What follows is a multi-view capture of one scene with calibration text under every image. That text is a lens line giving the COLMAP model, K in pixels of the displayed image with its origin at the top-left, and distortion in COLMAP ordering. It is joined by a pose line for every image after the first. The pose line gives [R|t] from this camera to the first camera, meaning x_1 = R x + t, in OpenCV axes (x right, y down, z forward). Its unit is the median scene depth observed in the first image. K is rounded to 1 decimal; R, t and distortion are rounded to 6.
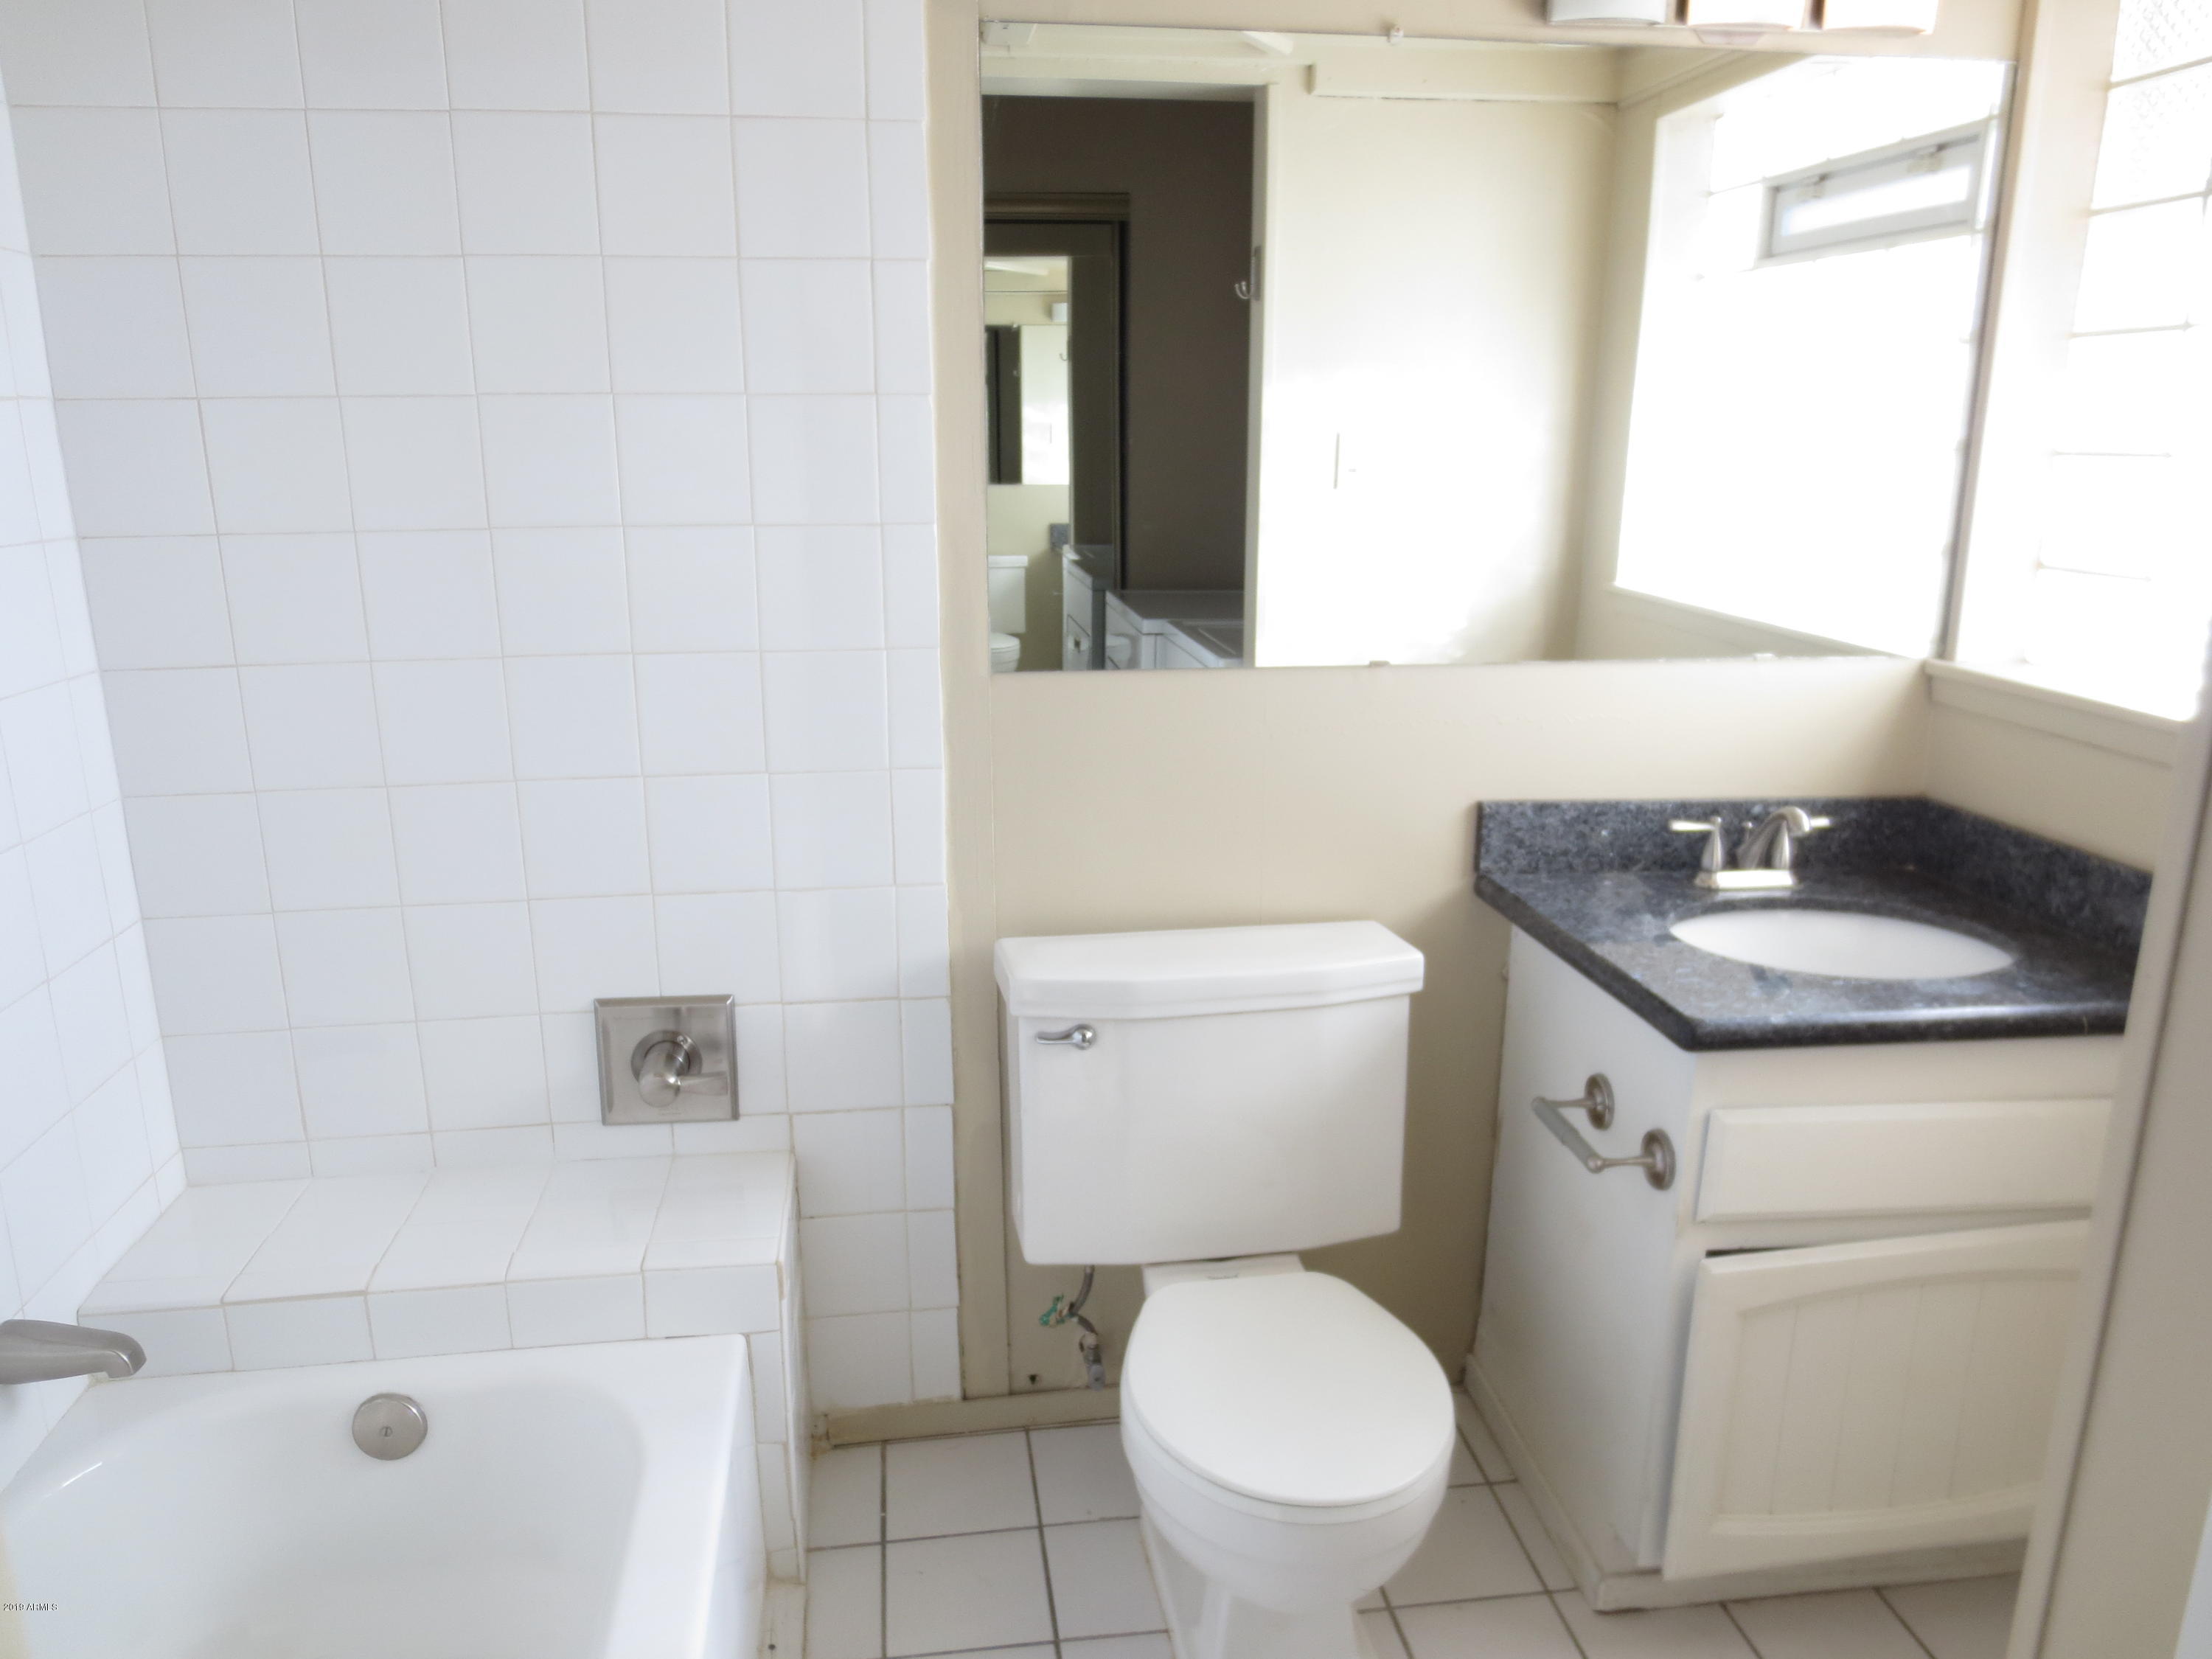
lens RADIAL K [[1564.4, 0, 1098.0], [0, 1564.4, 837.4], [0, 0, 1]] dist [-0.046982, 0.025118]
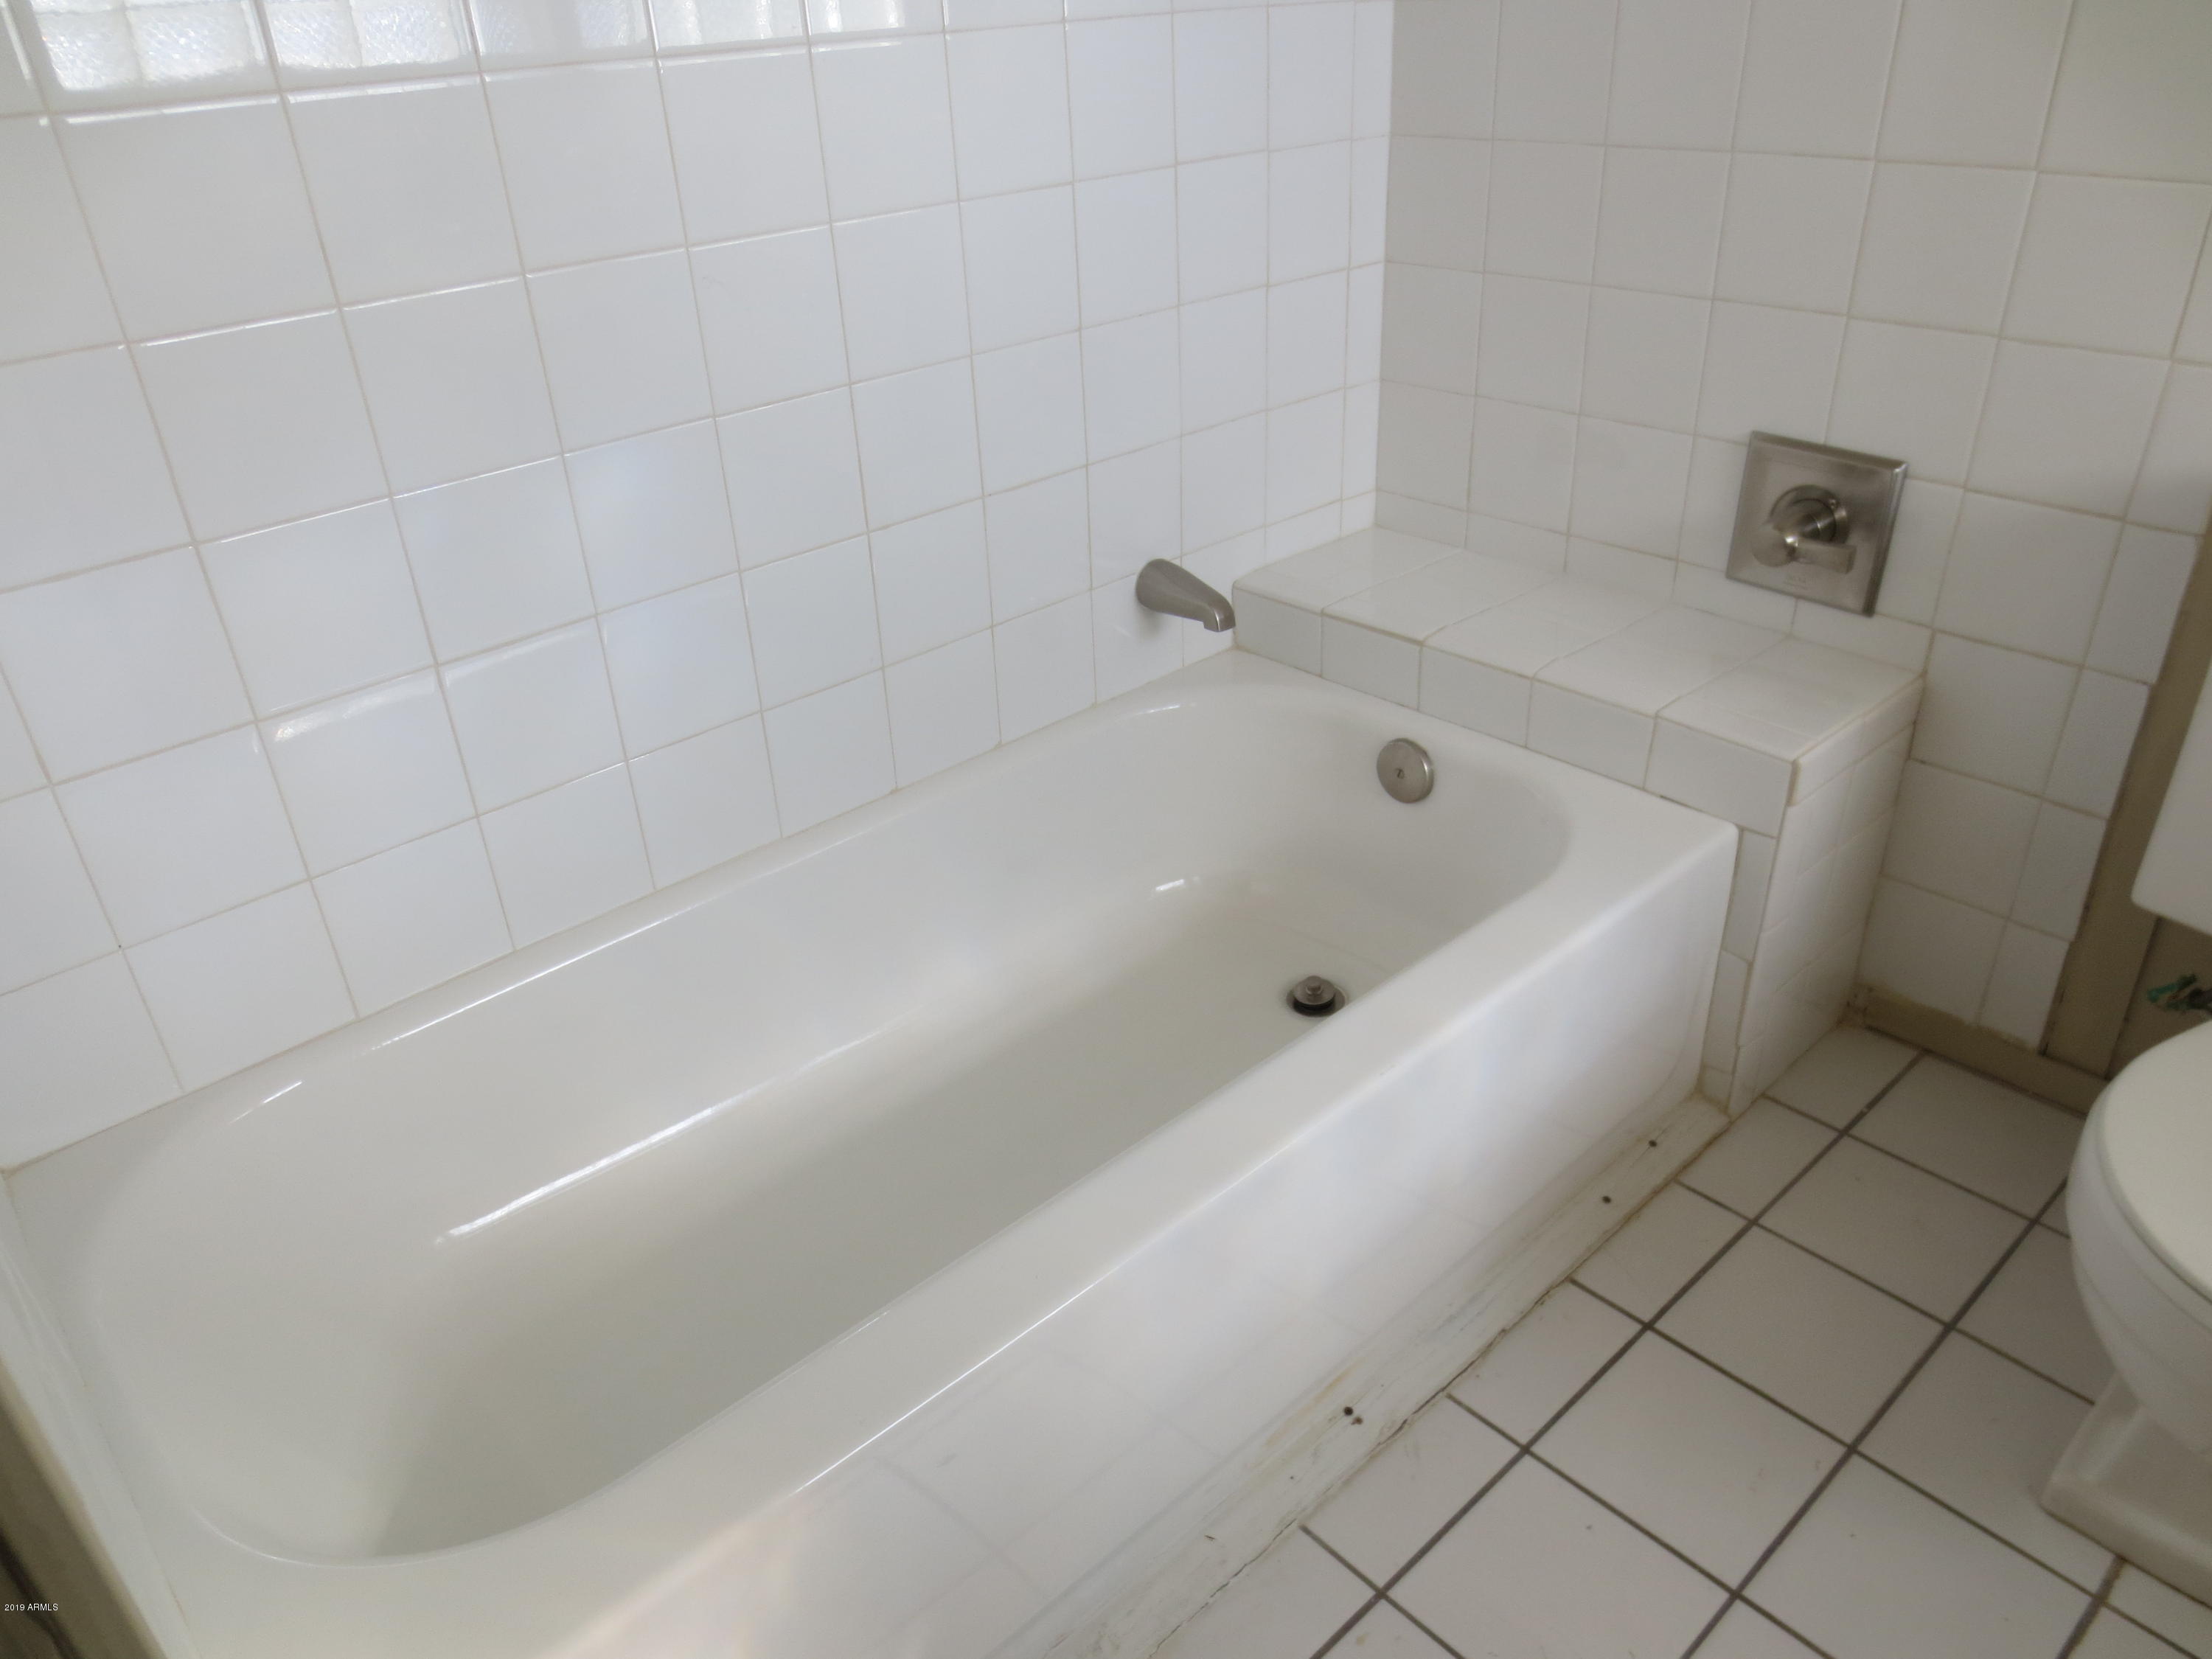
lens RADIAL K [[1564.4, 0, 1098.0], [0, 1564.4, 837.4], [0, 0, 1]] dist [-0.046982, 0.025118]
pose [[0.558577, 0.388765, -0.732703, 0.200015], [-0.168290, 0.918102, 0.358840, 0.062344], [0.812201, -0.077134, 0.578256, 0.171910]]
